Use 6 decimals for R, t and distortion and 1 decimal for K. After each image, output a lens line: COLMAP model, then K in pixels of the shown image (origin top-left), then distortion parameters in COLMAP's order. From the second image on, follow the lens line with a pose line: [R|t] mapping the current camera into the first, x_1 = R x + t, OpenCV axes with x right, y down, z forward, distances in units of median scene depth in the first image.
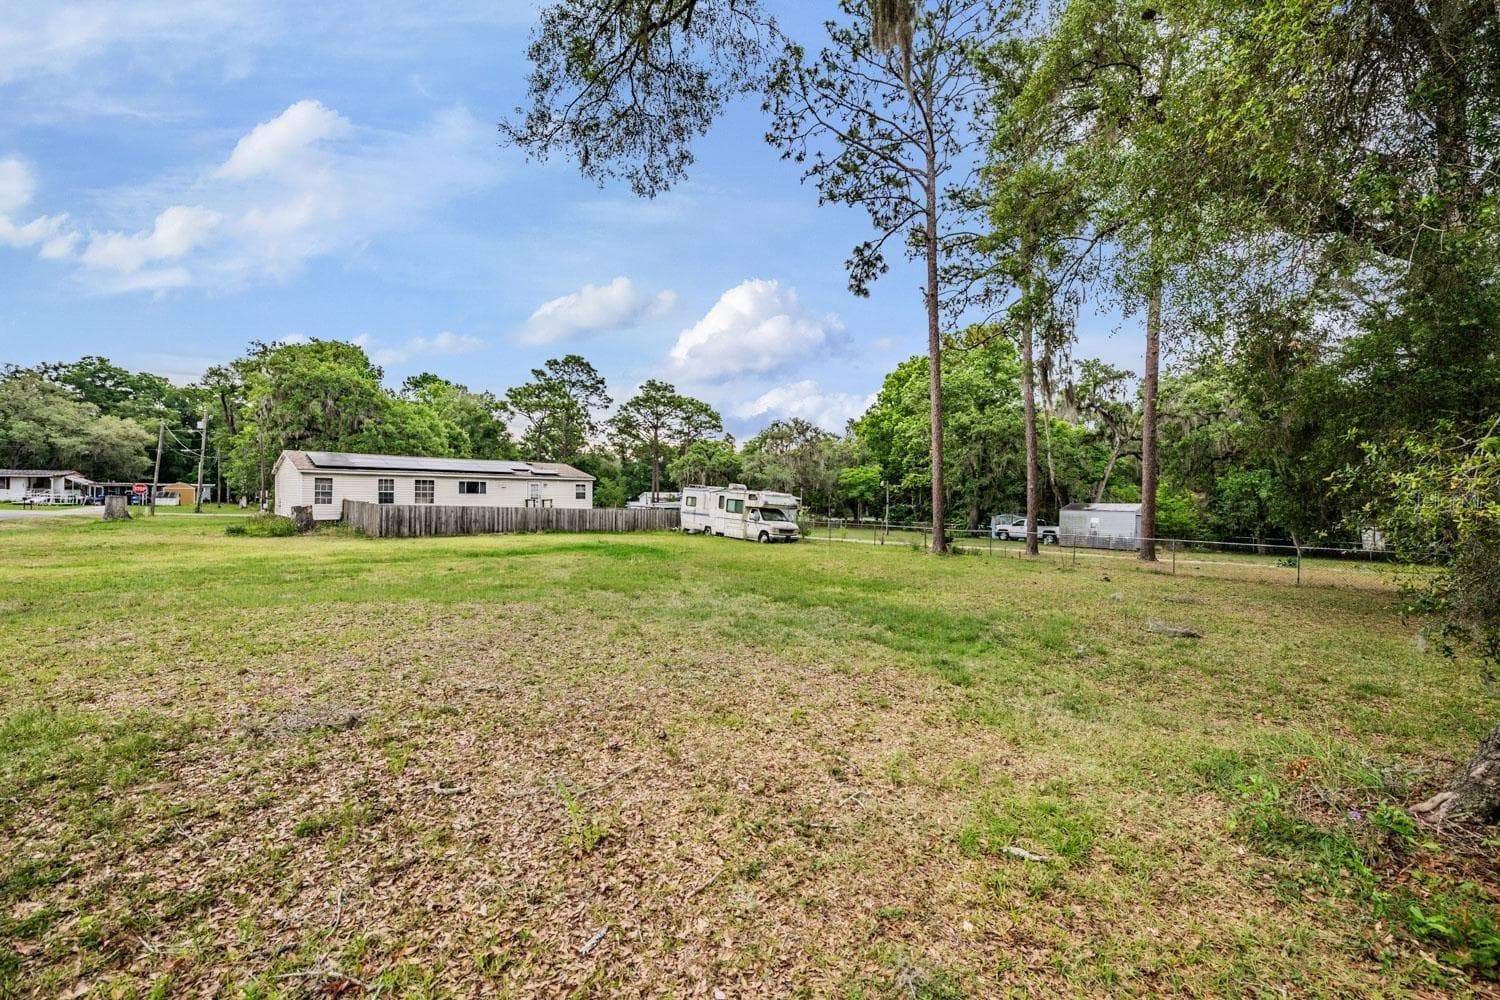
lens RADIAL K [[592.6, 0, 751.9], [0, 592.6, 492.0], [0, 0, 1]] dist [-0.003364, -0.005346]
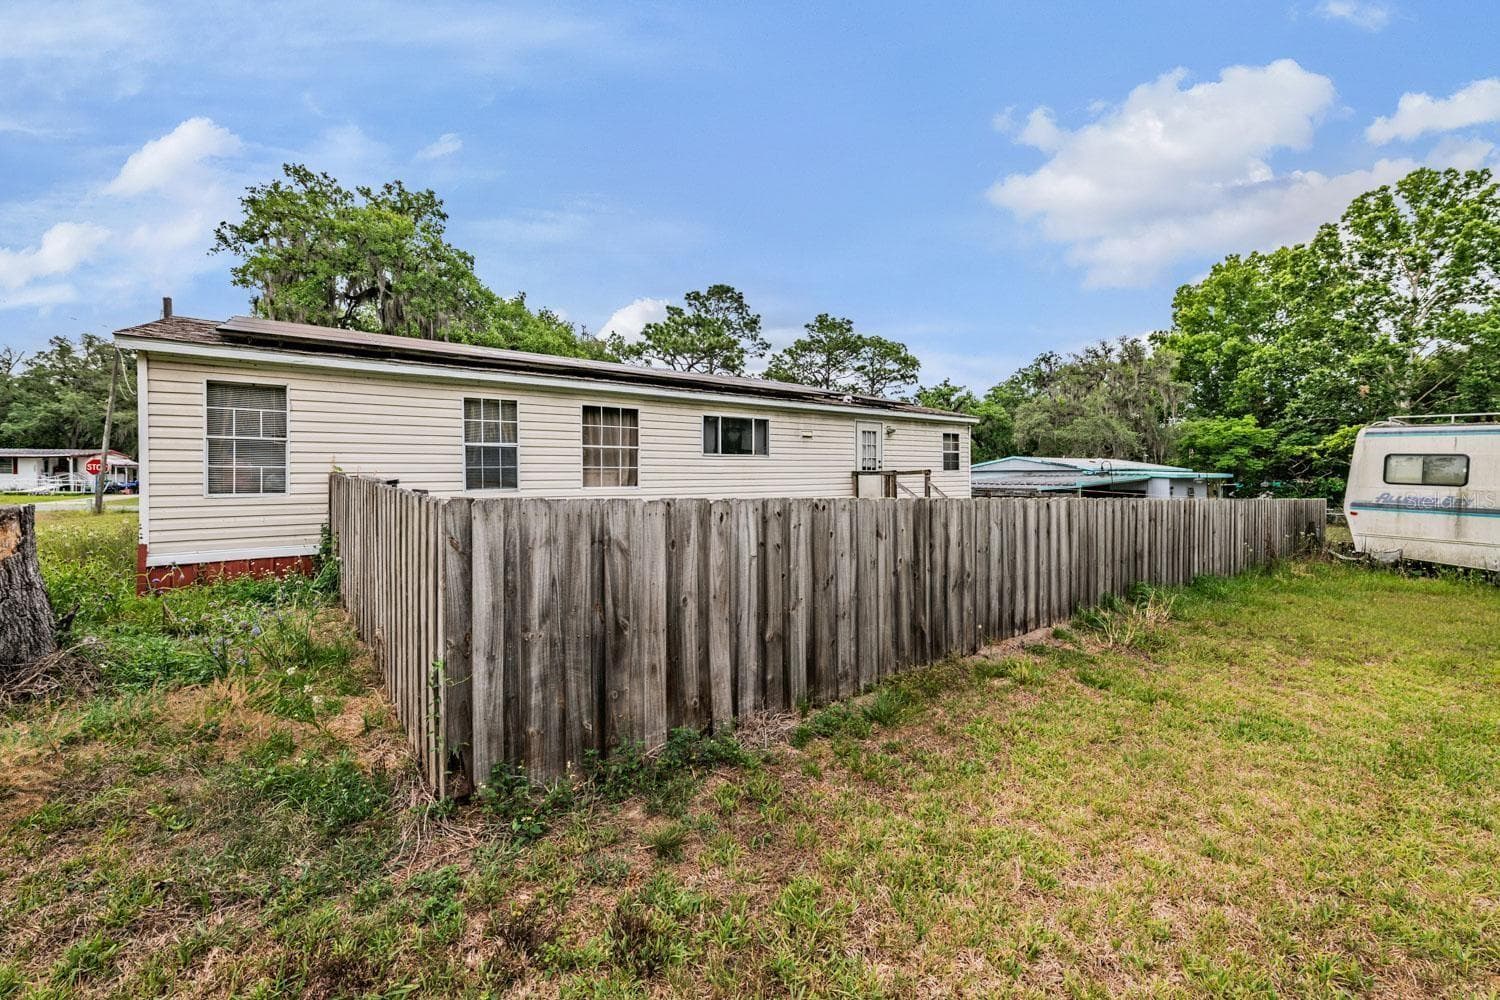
lens RADIAL K [[592.6, 0, 751.9], [0, 592.6, 492.0], [0, 0, 1]] dist [-0.003364, -0.005346]
pose [[0.990122, -0.010547, -0.139812, -0.195610], [0.015398, 0.999315, 0.033658, 0.005919], [0.139362, -0.035479, 0.989606, 0.316011]]
